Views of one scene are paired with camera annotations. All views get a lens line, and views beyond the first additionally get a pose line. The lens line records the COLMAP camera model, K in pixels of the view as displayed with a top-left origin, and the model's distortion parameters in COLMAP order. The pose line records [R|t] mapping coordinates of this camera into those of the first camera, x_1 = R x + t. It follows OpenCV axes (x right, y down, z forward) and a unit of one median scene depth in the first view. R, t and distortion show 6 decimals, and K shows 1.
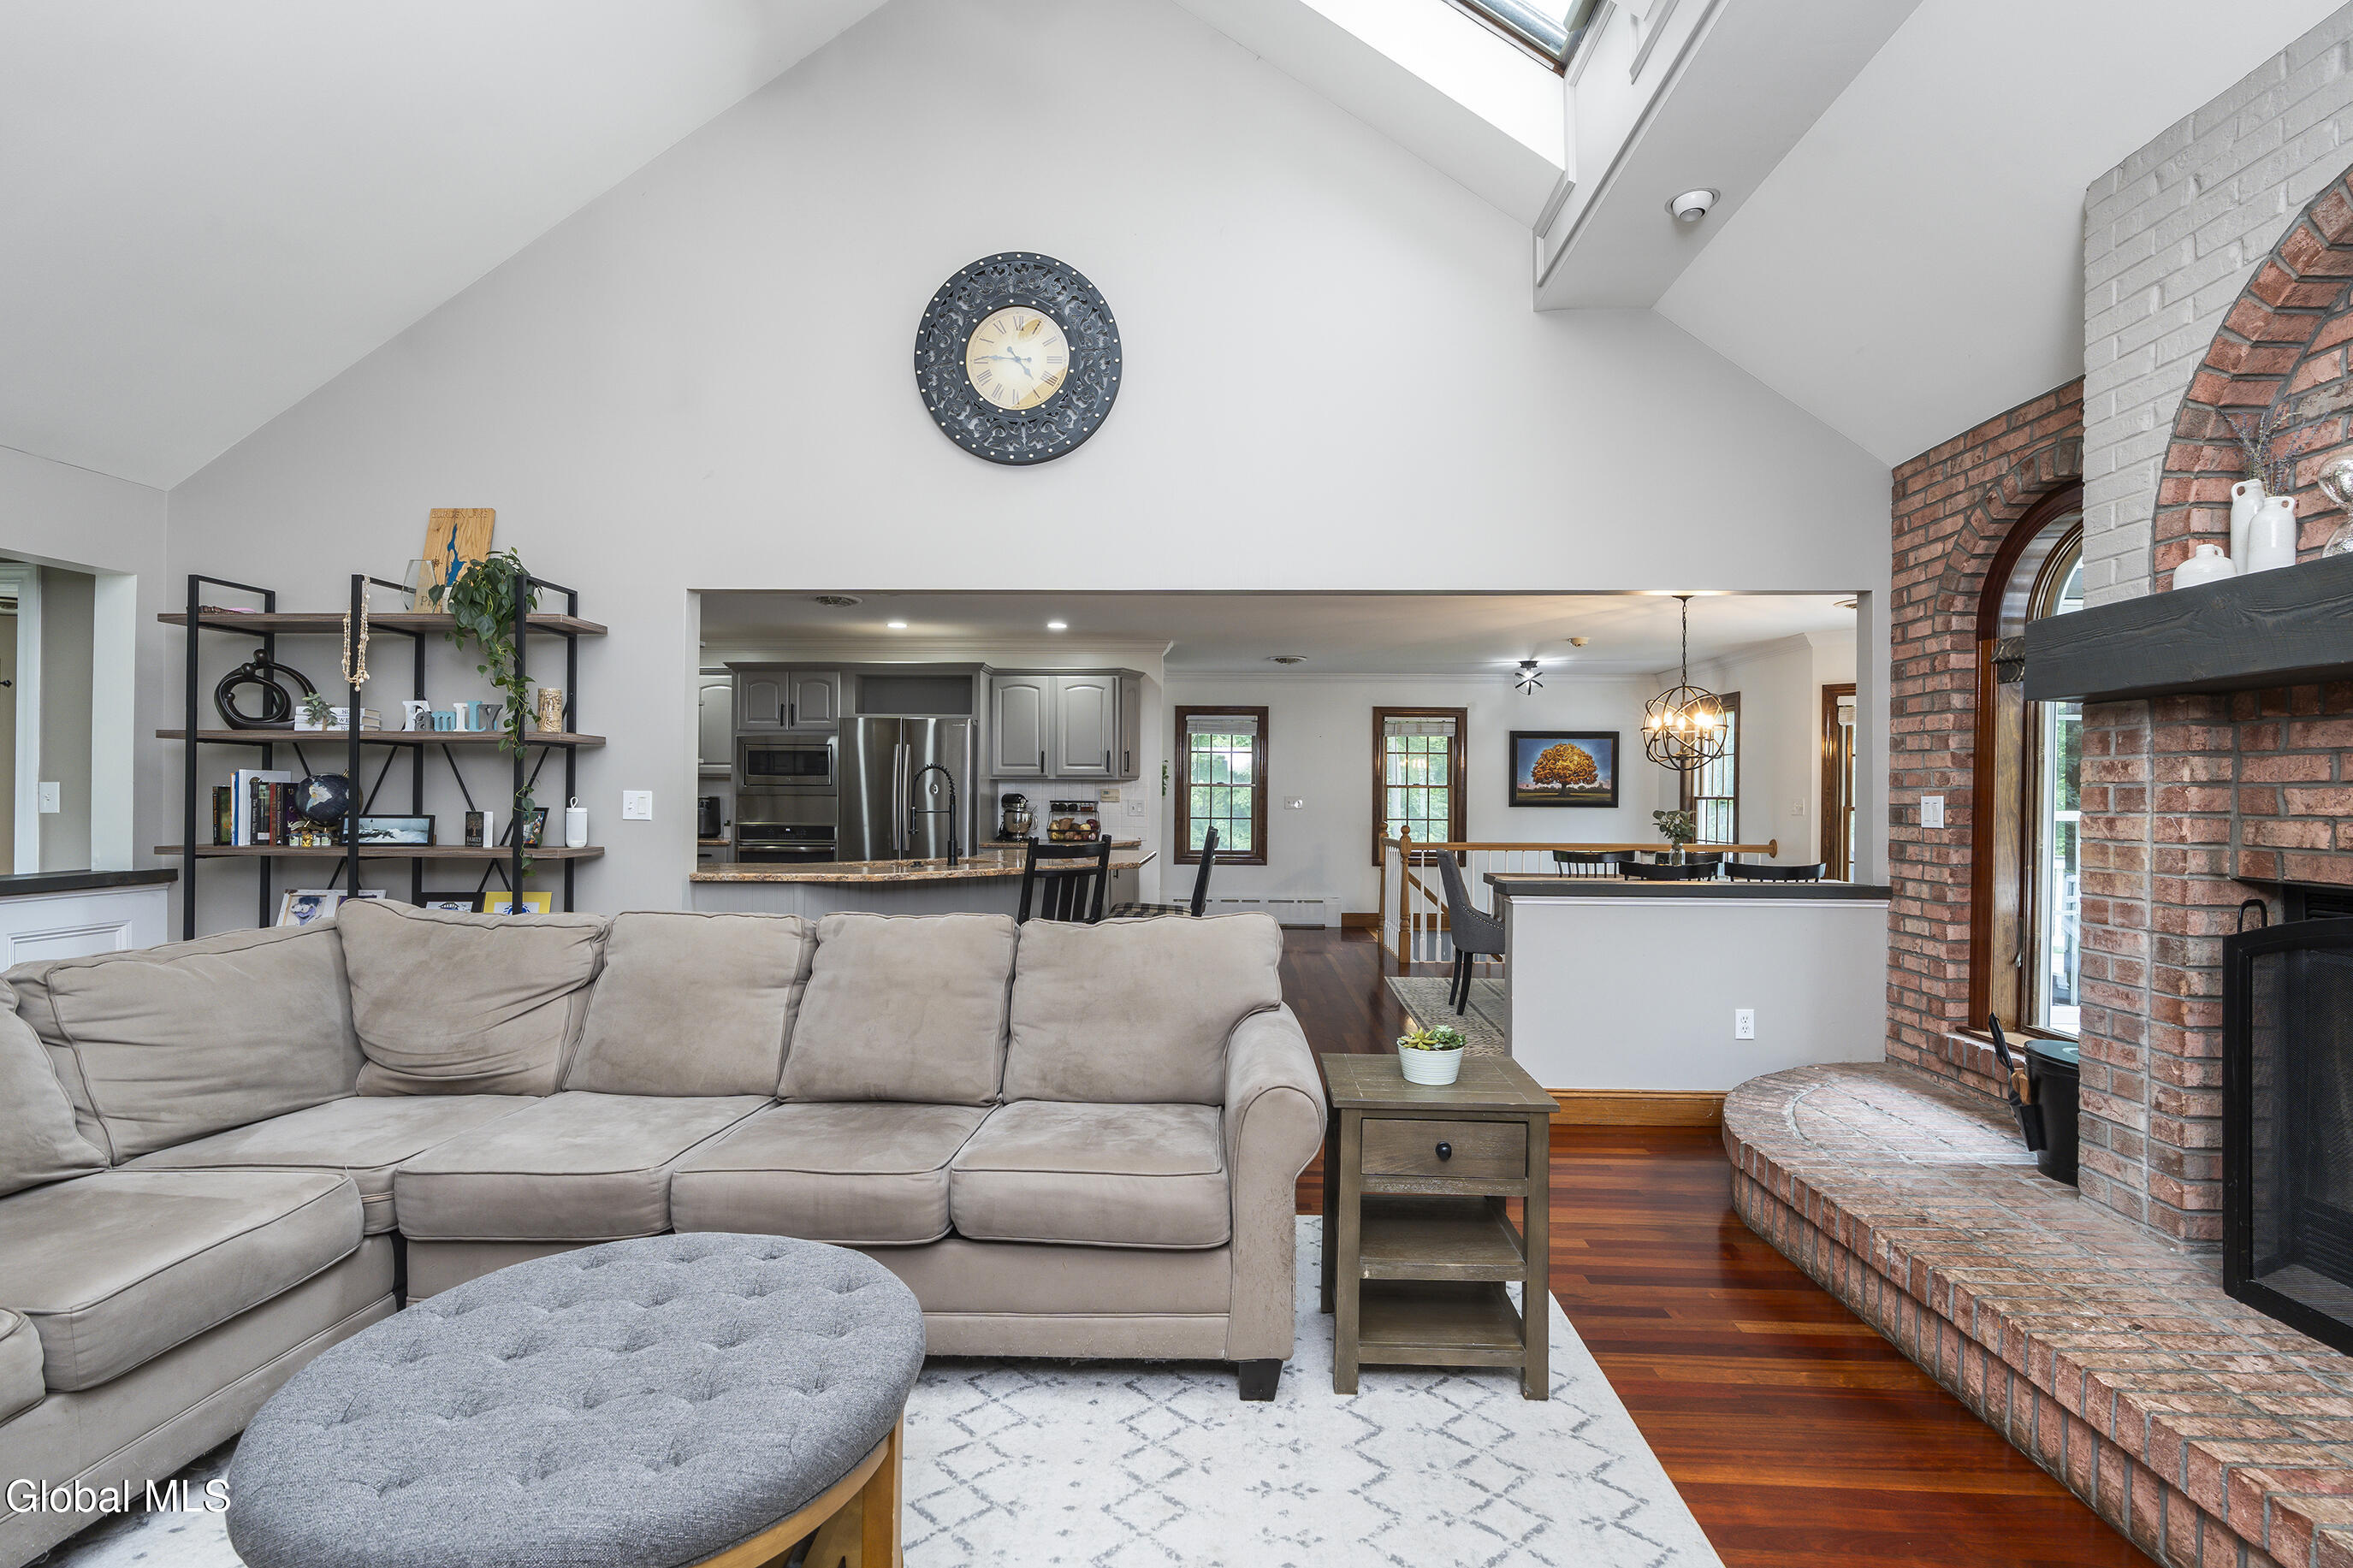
lens RADIAL K [[1080.3, 0, 1180.1], [0, 1080.3, 798.3], [0, 0, 1]] dist [-0.007767, 0.001063]
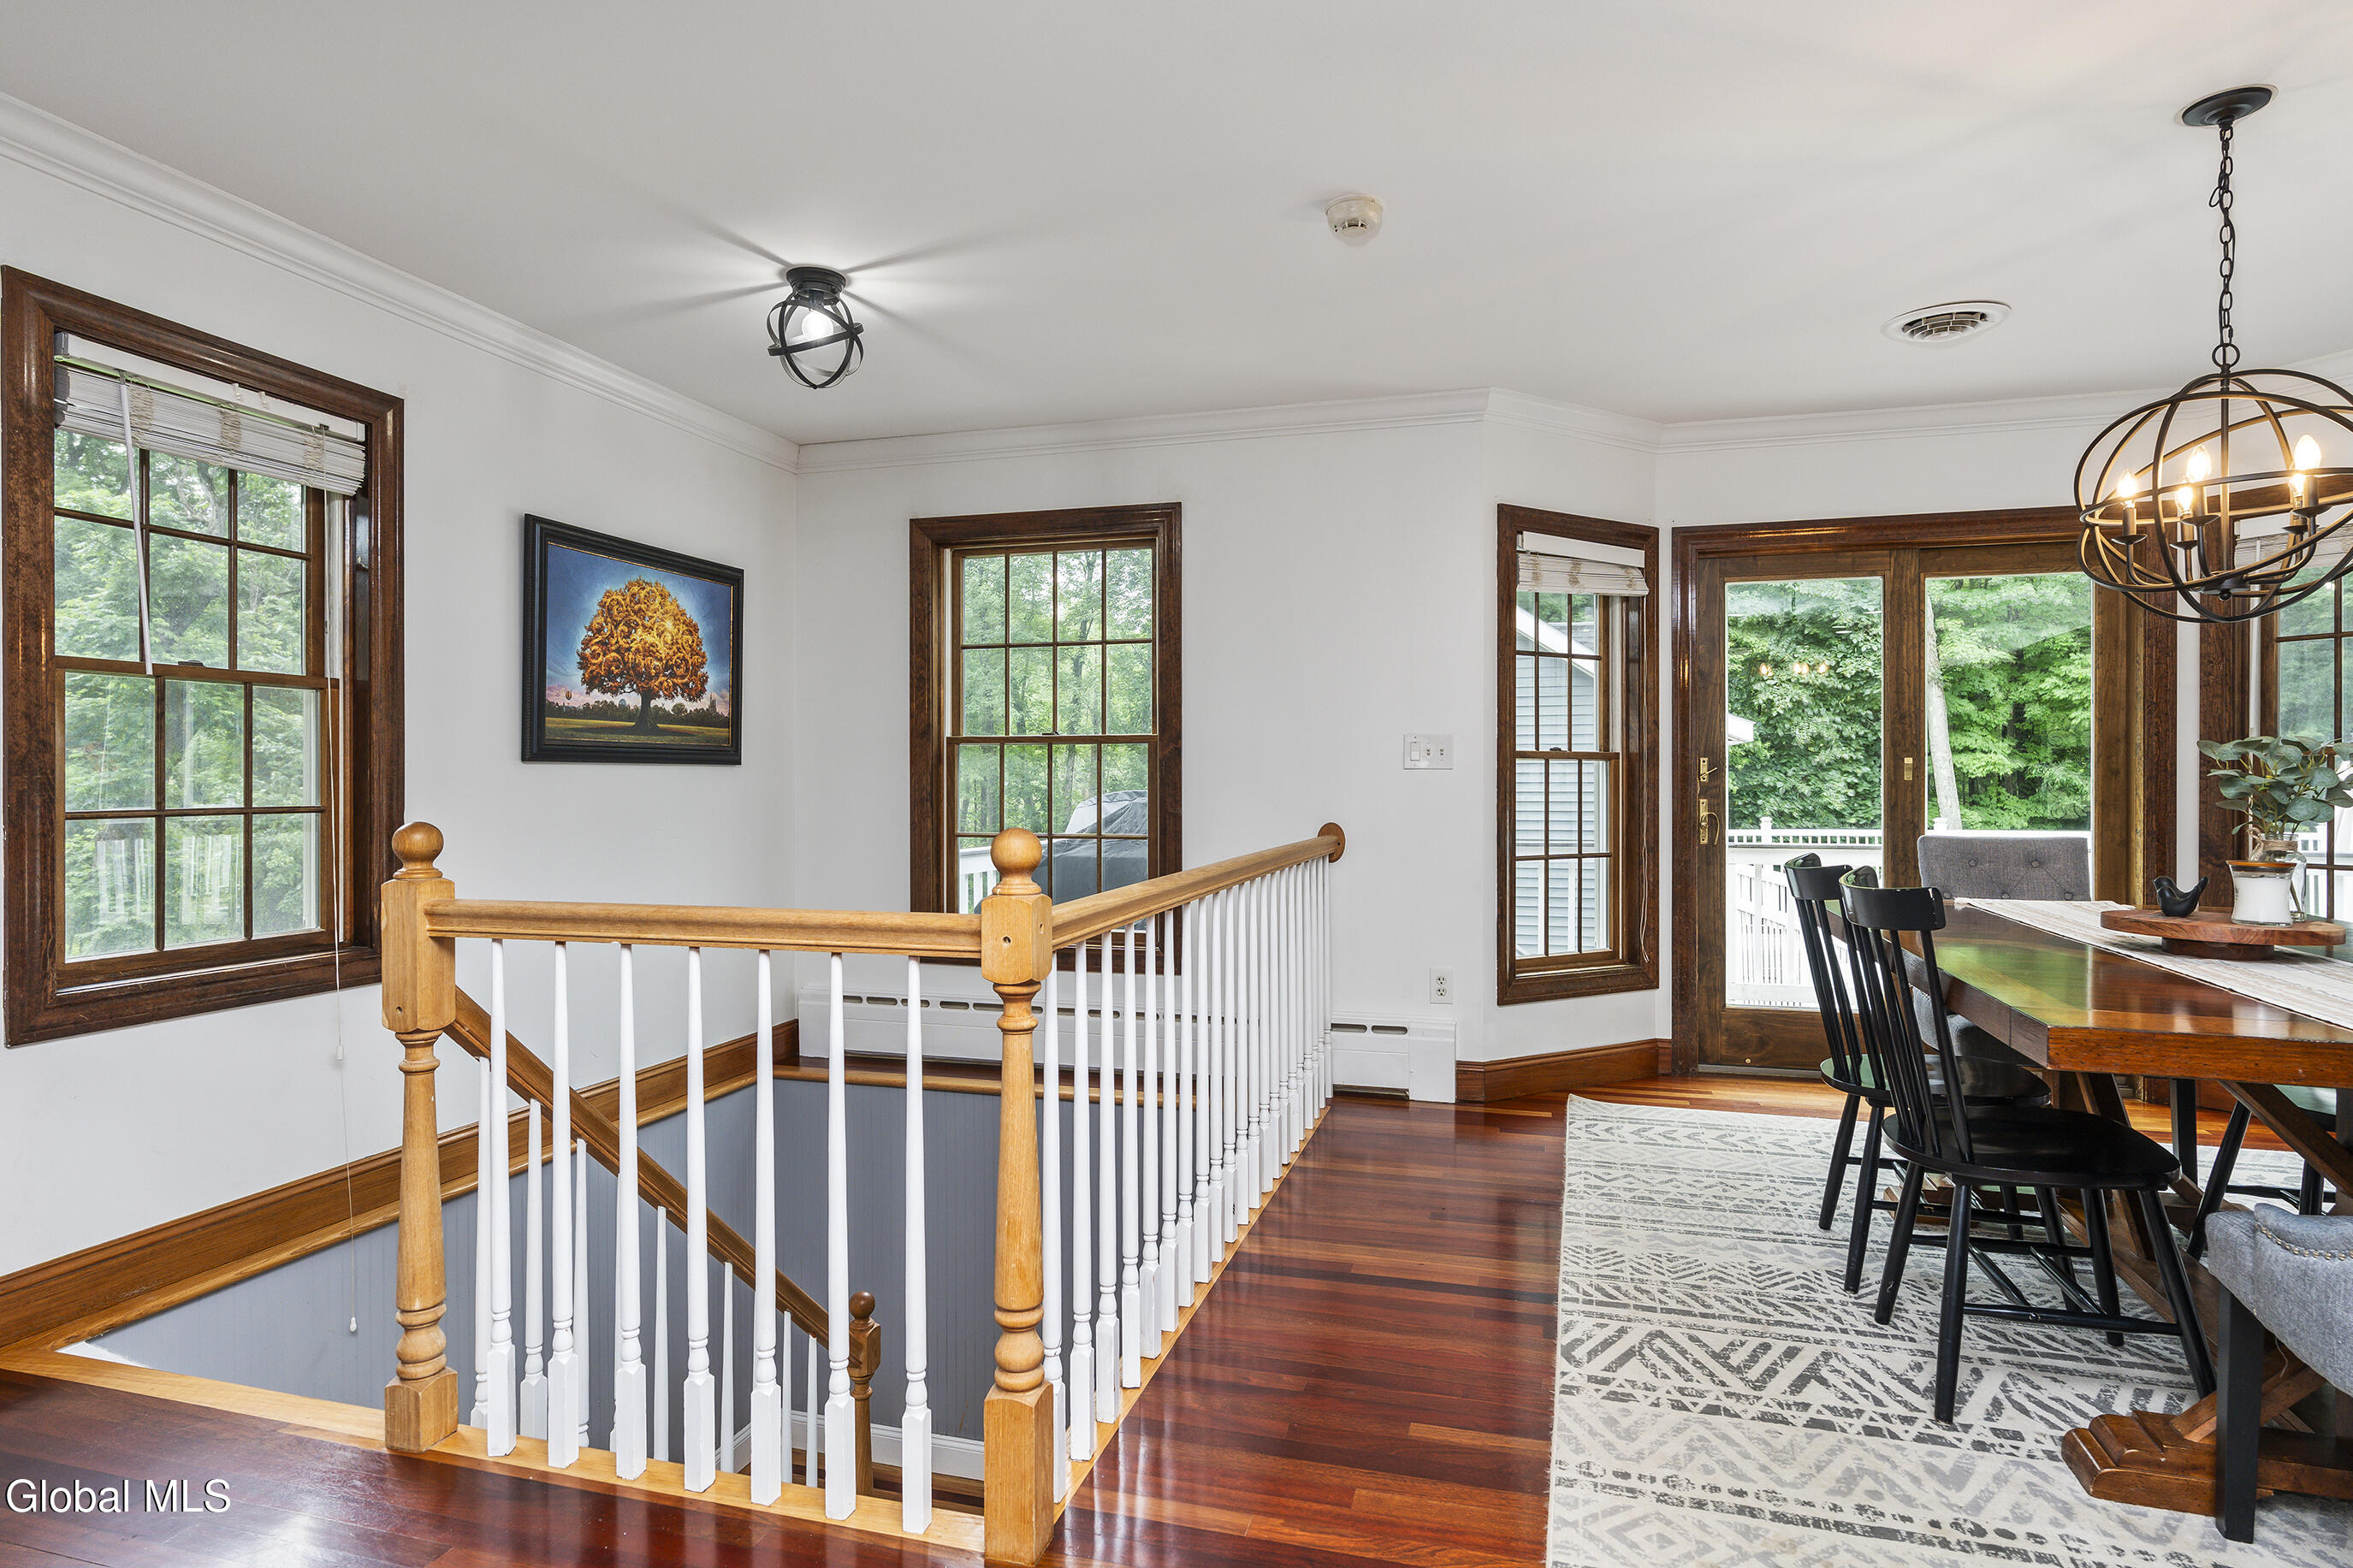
lens RADIAL K [[1266.6, 0, 1176.5], [0, 1266.6, 784.0], [0, 0, 1]] dist [0.000932, 0.000667]
pose [[0.238139, -0.011253, 0.971166, -0.004449], [0.005420, 0.999933, 0.010258, 0.030000], [-0.971216, 0.002821, 0.238184, 1.861399]]
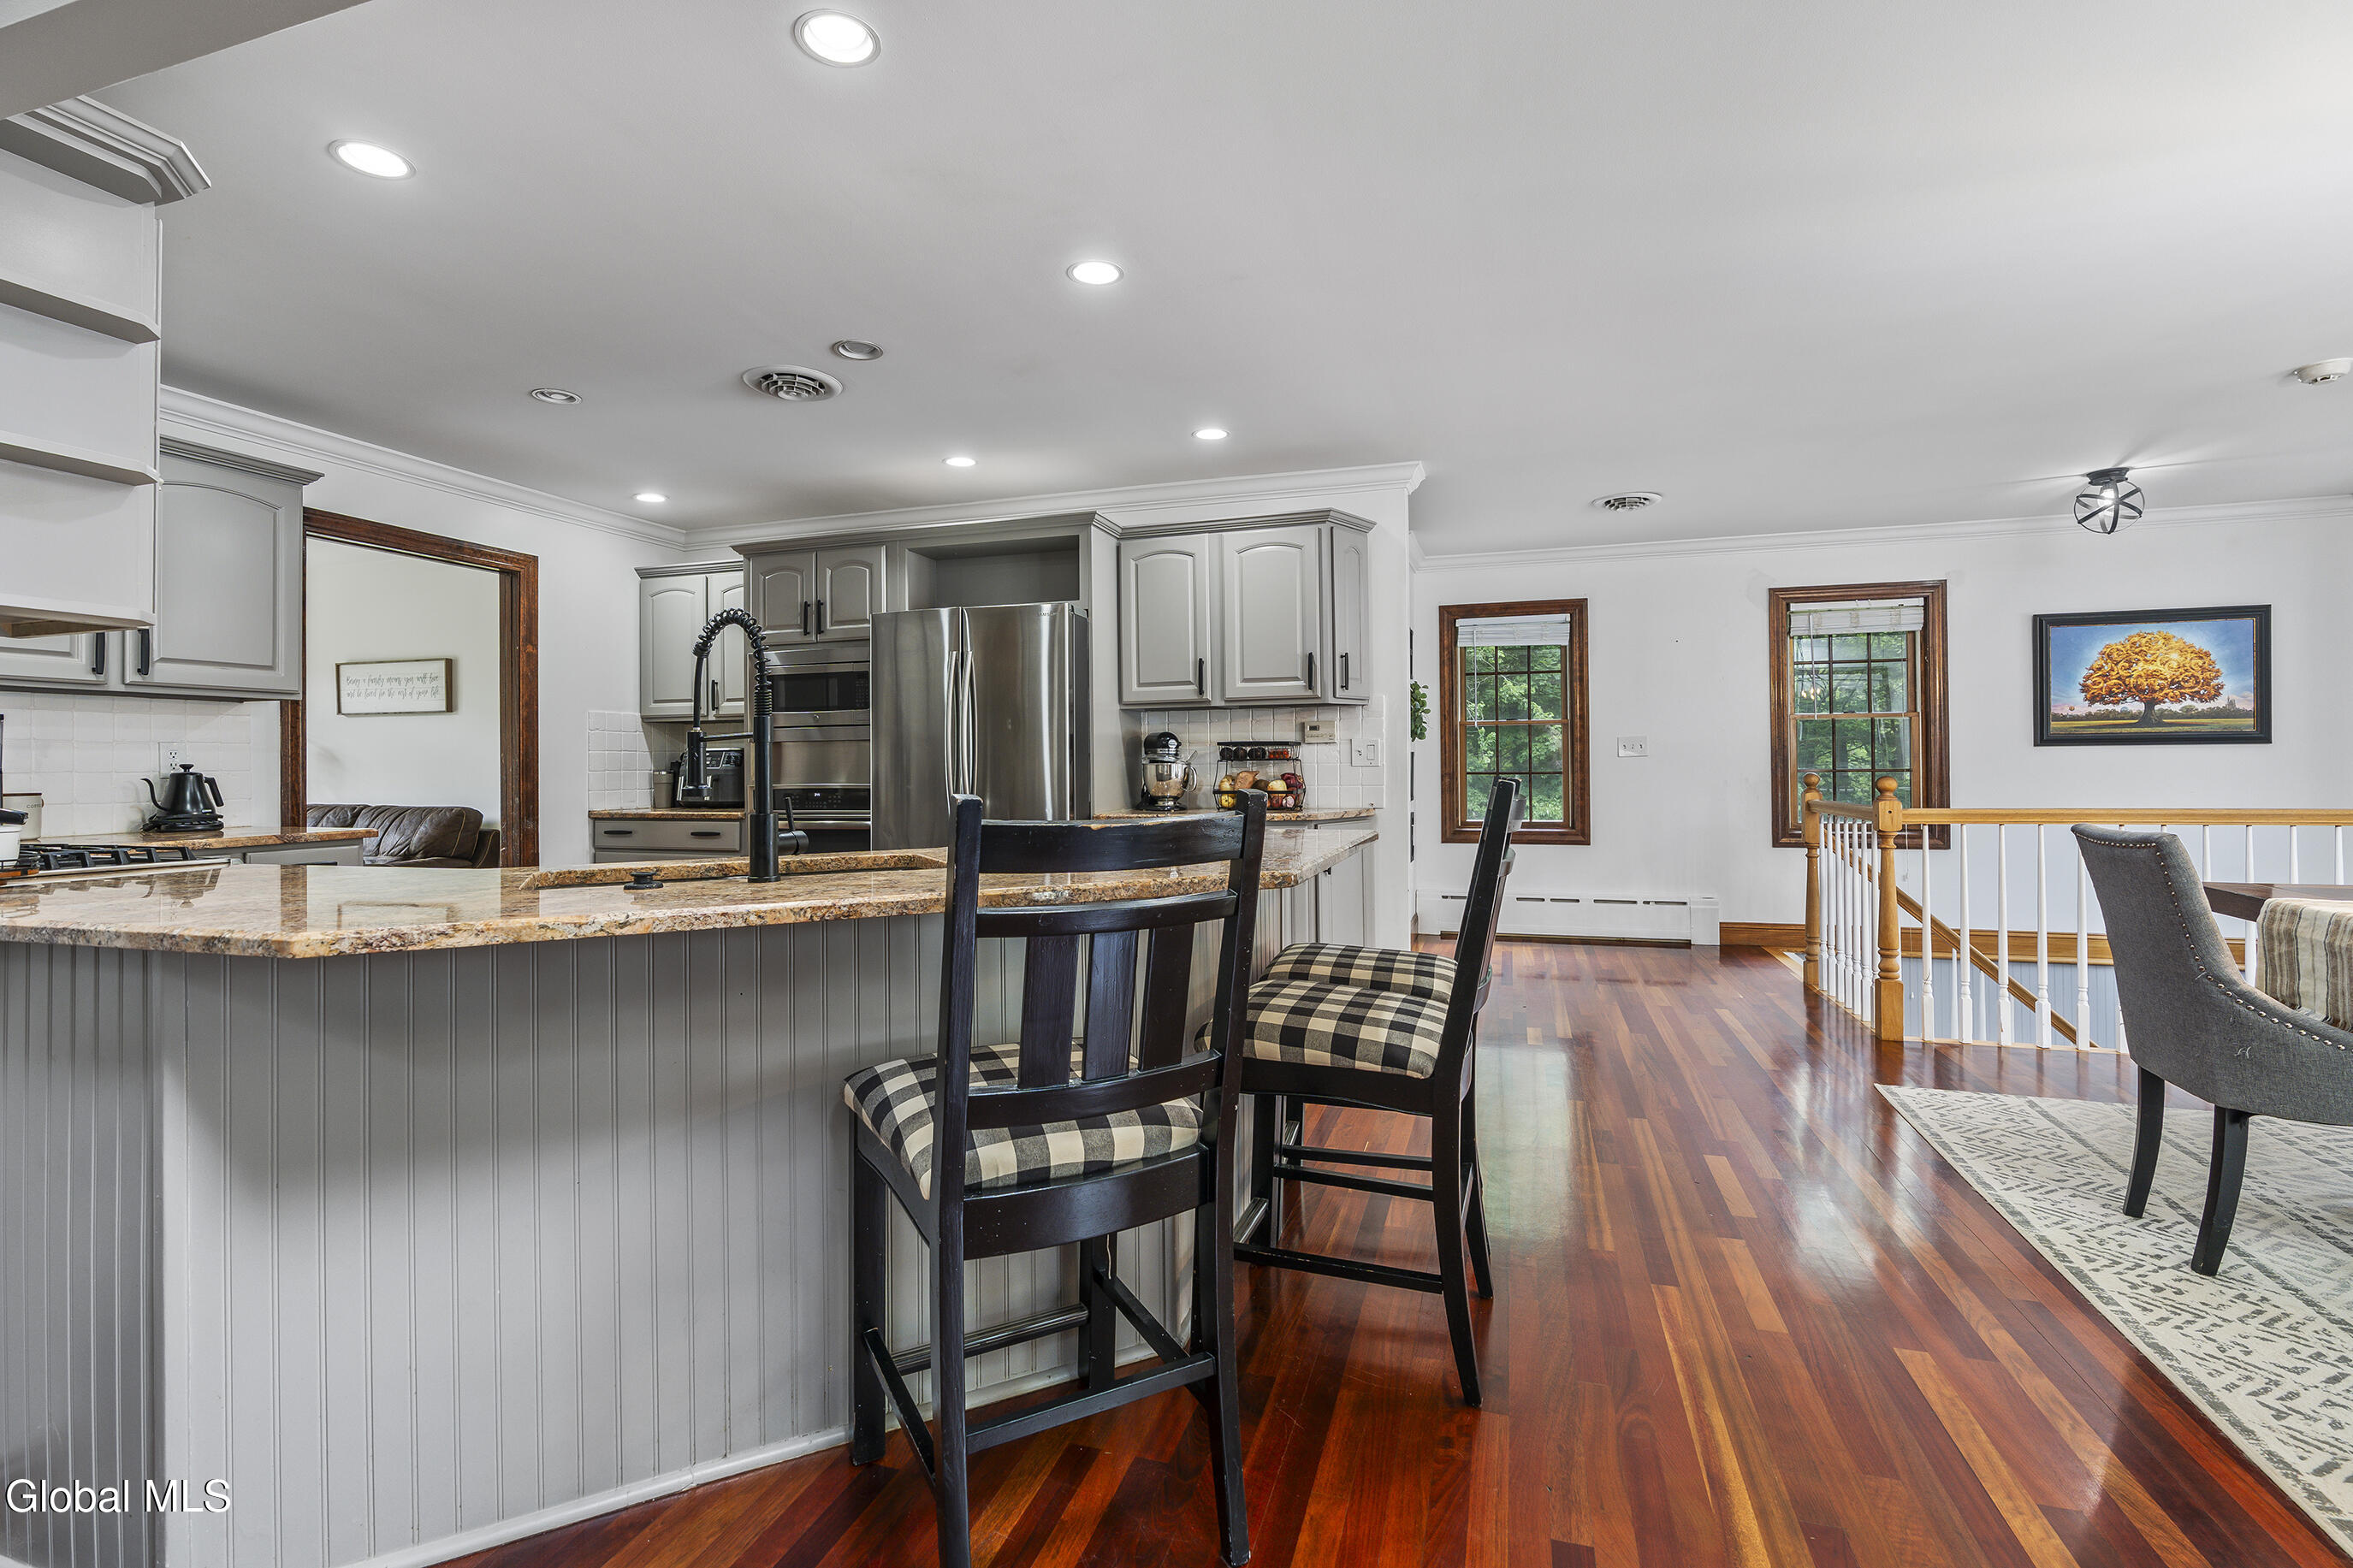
lens RADIAL K [[1054.2, 0, 1167.9], [0, 1054.2, 753.6], [0, 0, 1]] dist [-0.003391, 0.000430]
pose [[0.963211, -0.017888, -0.268151, 0.020840], [0.015281, 0.999814, -0.011807, 0.029471], [0.268312, 0.007275, 0.963305, 0.841706]]
